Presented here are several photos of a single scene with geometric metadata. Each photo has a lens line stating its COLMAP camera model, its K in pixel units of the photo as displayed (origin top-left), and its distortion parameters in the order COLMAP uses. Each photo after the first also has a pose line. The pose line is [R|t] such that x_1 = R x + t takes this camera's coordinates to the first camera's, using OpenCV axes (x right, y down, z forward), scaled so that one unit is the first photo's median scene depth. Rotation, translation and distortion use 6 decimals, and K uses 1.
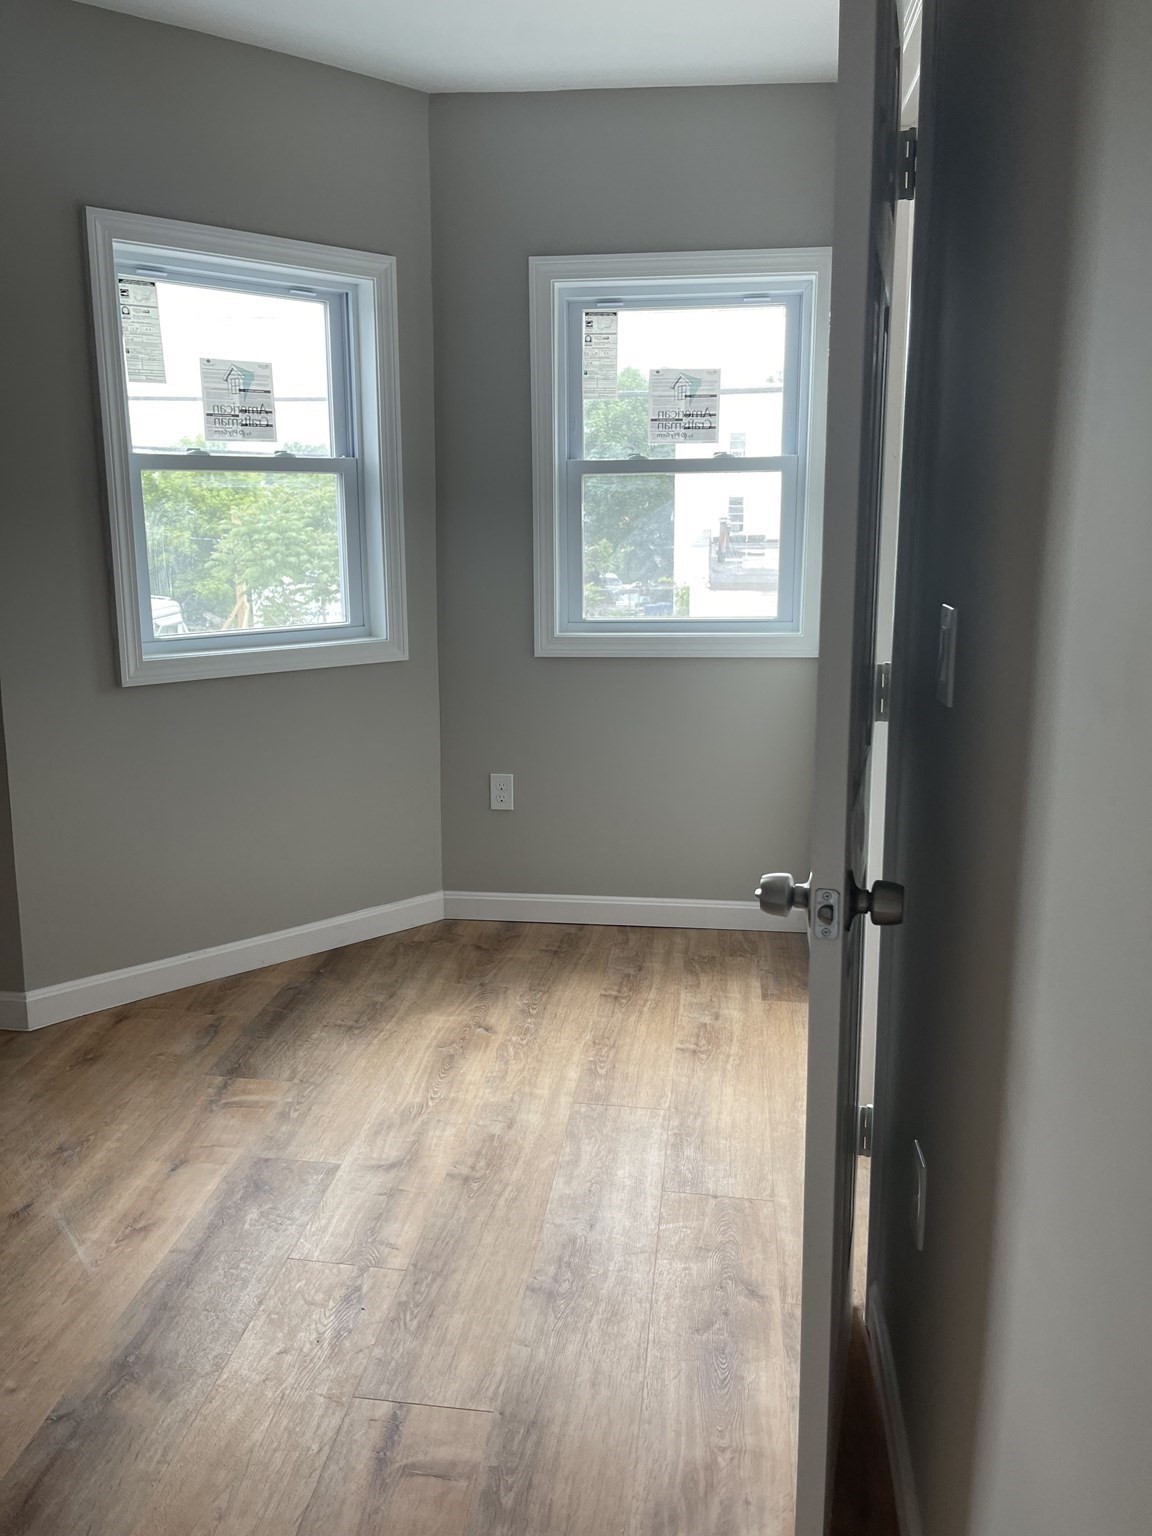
lens RADIAL K [[1167.1, 0, 578.1], [0, 1167.1, 764.7], [0, 0, 1]] dist [0.065872, -0.090035]
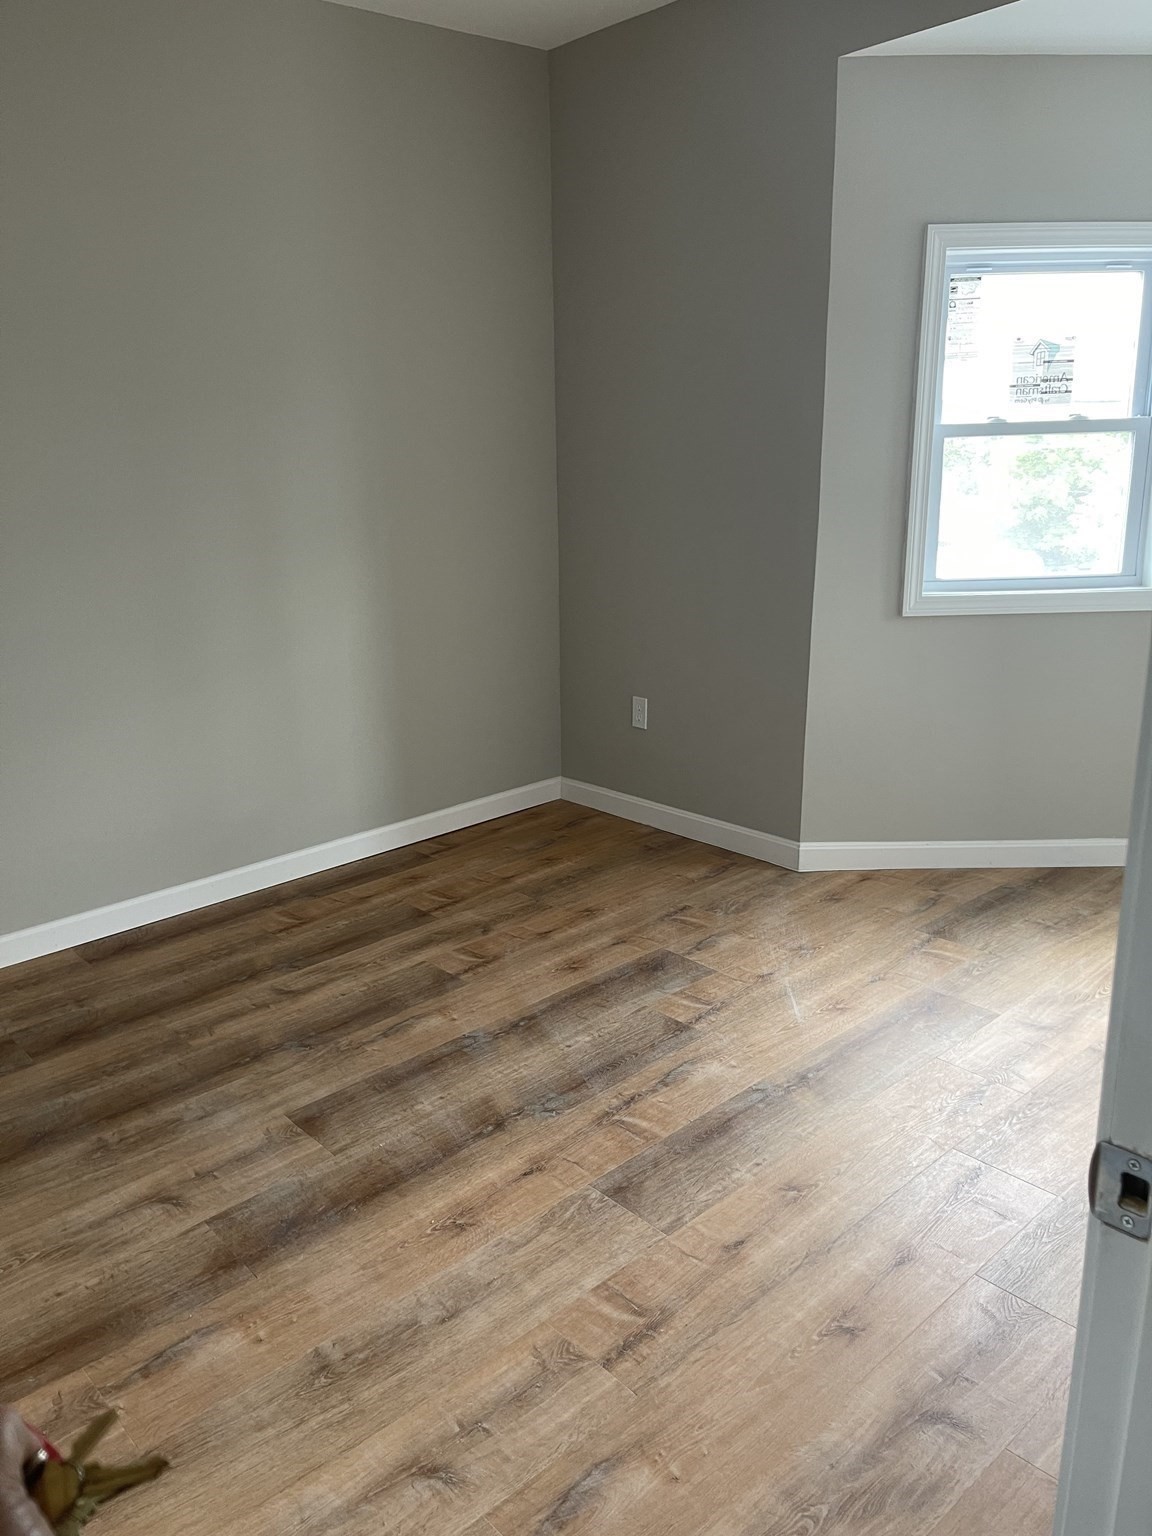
lens RADIAL K [[1167.1, 0, 578.1], [0, 1167.1, 764.7], [0, 0, 1]] dist [0.065872, -0.090035]
pose [[0.765214, 0.141749, -0.627976, 0.157135], [-0.118044, 0.989814, 0.079583, 0.032289], [0.632861, 0.013231, 0.774153, -0.180938]]
